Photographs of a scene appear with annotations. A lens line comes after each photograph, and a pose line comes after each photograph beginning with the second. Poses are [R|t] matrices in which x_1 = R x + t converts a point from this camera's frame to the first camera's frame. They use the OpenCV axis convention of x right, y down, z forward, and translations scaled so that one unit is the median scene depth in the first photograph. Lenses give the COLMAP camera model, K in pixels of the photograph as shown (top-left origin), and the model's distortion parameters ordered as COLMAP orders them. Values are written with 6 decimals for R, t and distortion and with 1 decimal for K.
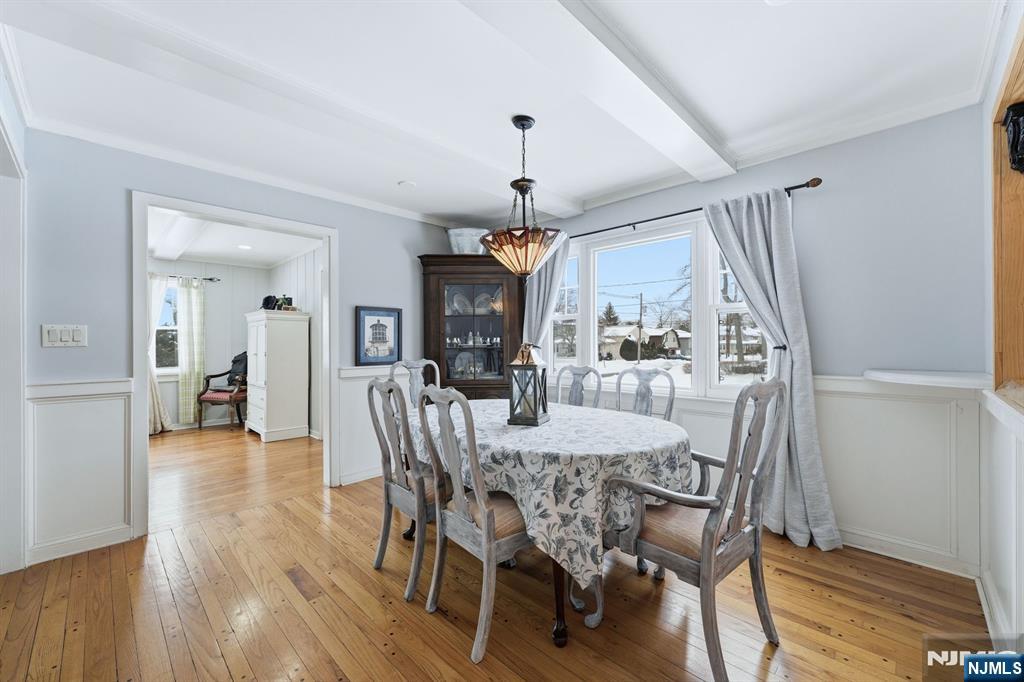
lens RADIAL K [[407.6, 0, 513.2], [0, 407.6, 345.1], [0, 0, 1]] dist [-0.003380, 0.001072]
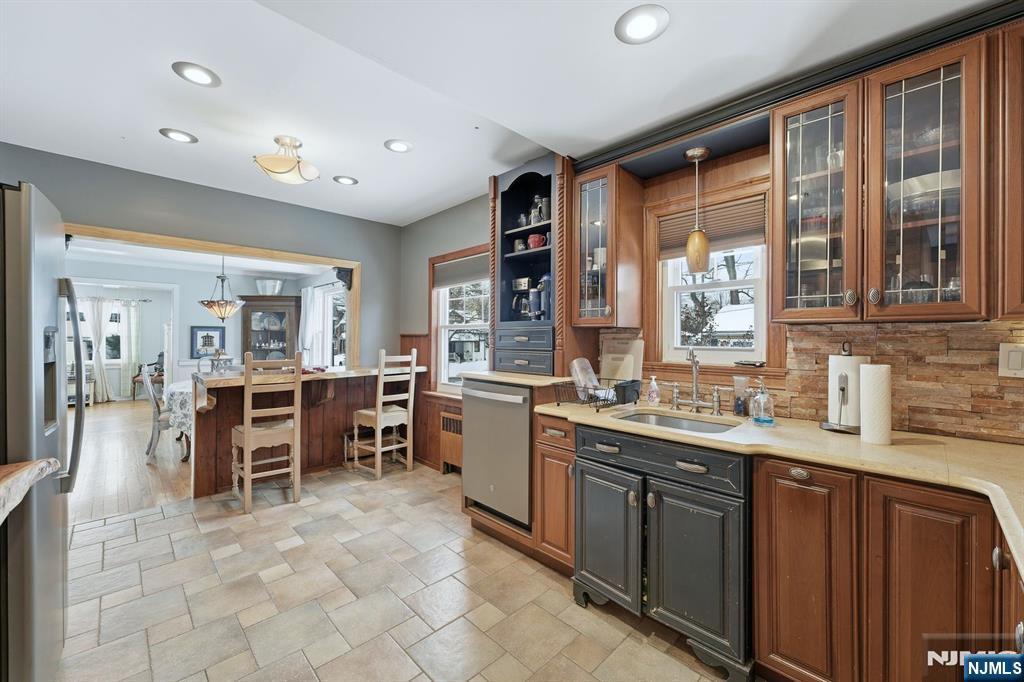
lens RADIAL K [[407.6, 0, 517.3], [0, 407.6, 335.8], [0, 0, 1]] dist [-0.003380, 0.001072]
pose [[0.999770, 0.005807, -0.020623, 0.959368], [-0.006003, 0.999937, -0.009446, -0.039025], [0.020567, 0.009568, 0.999743, -0.679926]]
